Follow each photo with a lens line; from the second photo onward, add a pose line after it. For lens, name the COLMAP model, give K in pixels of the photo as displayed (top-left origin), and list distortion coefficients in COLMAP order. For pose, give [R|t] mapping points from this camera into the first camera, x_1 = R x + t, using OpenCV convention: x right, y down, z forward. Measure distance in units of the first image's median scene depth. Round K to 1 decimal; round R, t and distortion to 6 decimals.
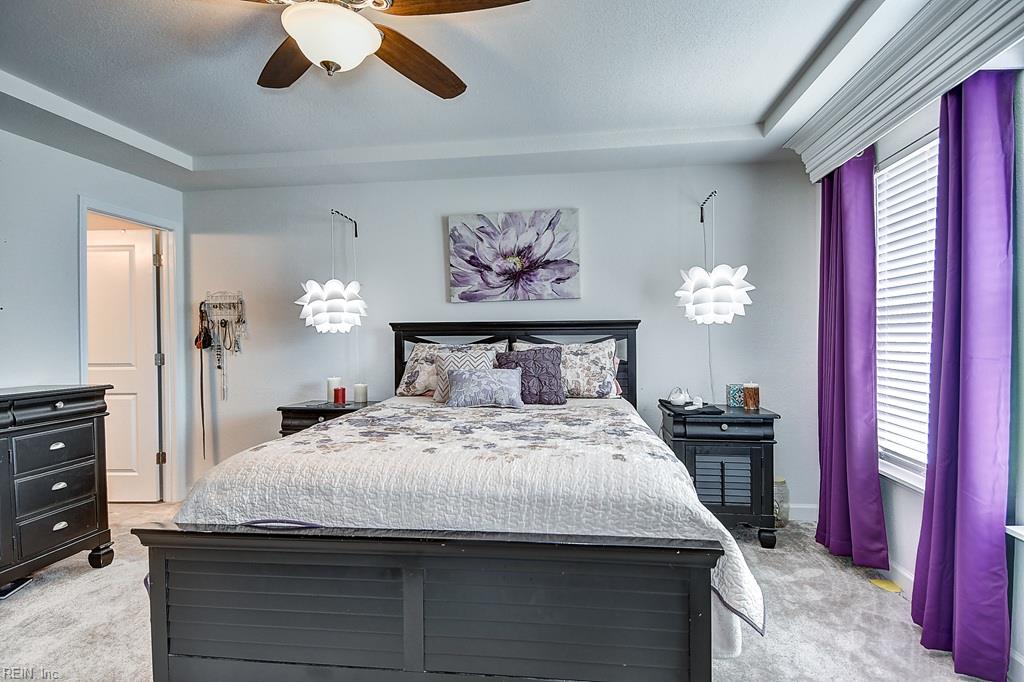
lens RADIAL K [[531.5, 0, 516.9], [0, 531.5, 339.6], [0, 0, 1]] dist [0.038779, -0.043001]
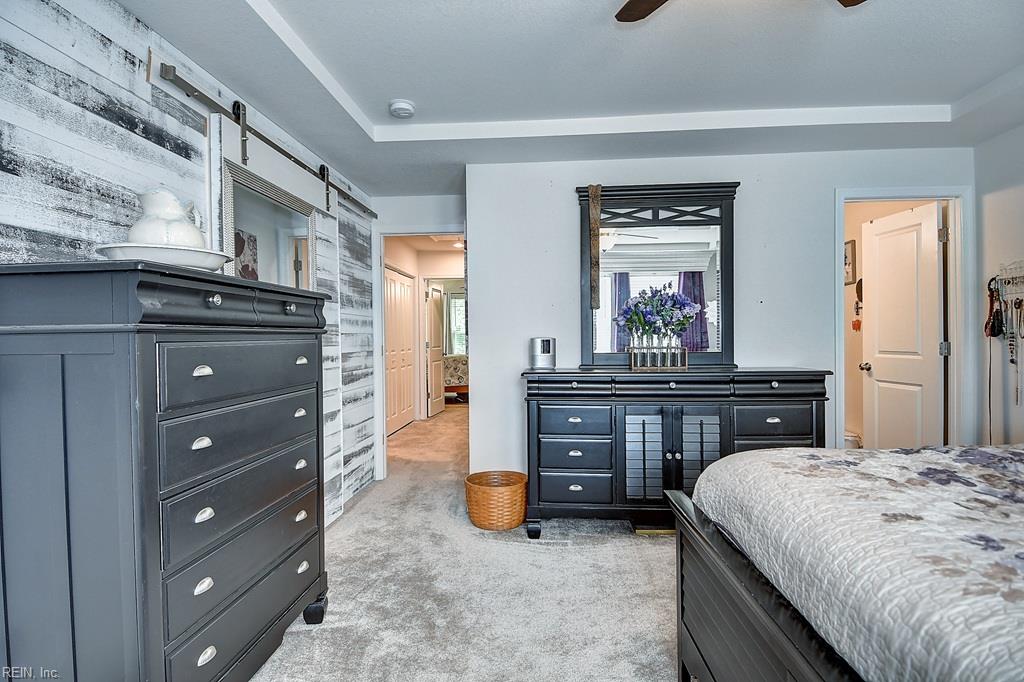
lens RADIAL K [[531.5, 0, 507.1], [0, 531.5, 342.5], [0, 0, 1]] dist [0.038779, -0.043001]
pose [[0.065301, 0.019585, -0.997673, 0.167848], [0.009074, 0.999754, 0.020219, 0.003110], [0.997824, -0.010374, 0.065108, 0.247992]]
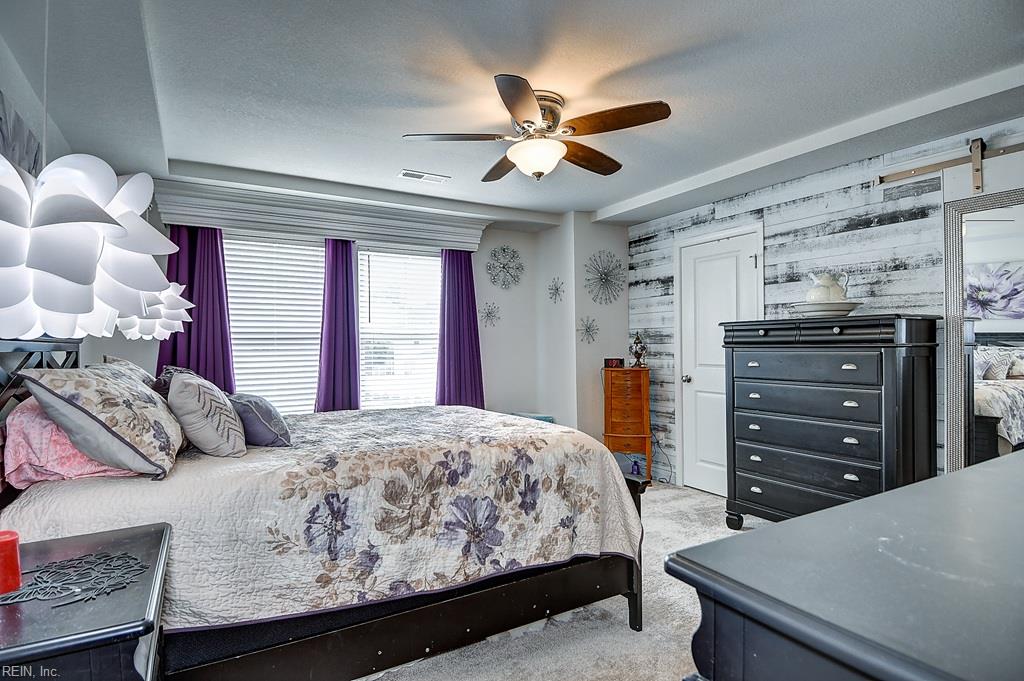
lens RADIAL K [[531.5, 0, 505.7], [0, 531.5, 339.7], [0, 0, 1]] dist [0.038779, -0.043001]
pose [[-0.614528, 0.020679, 0.788624, -0.696300], [0.014627, 0.999783, -0.014818, -0.004728], [-0.788759, 0.002429, -0.614698, 0.931335]]
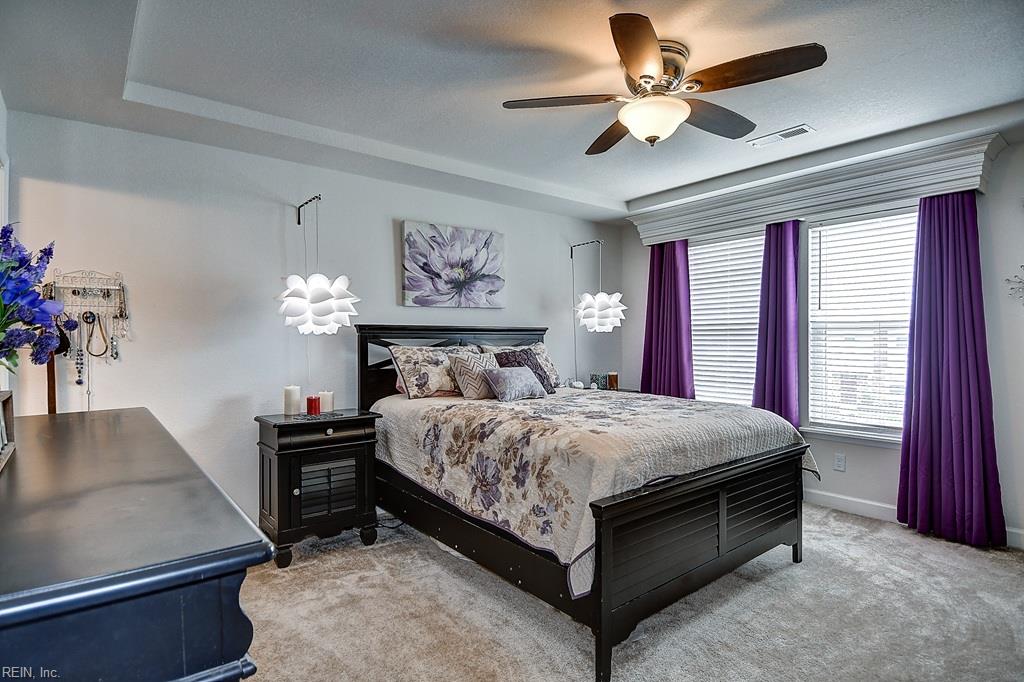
lens RADIAL K [[531.5, 0, 517.2], [0, 531.5, 341.6], [0, 0, 1]] dist [0.038779, -0.043001]
pose [[0.690237, 0.003541, 0.723574, -0.717515], [-0.002179, 0.999994, -0.002815, 0.000881], [-0.723580, 0.000366, 0.690241, 0.145911]]
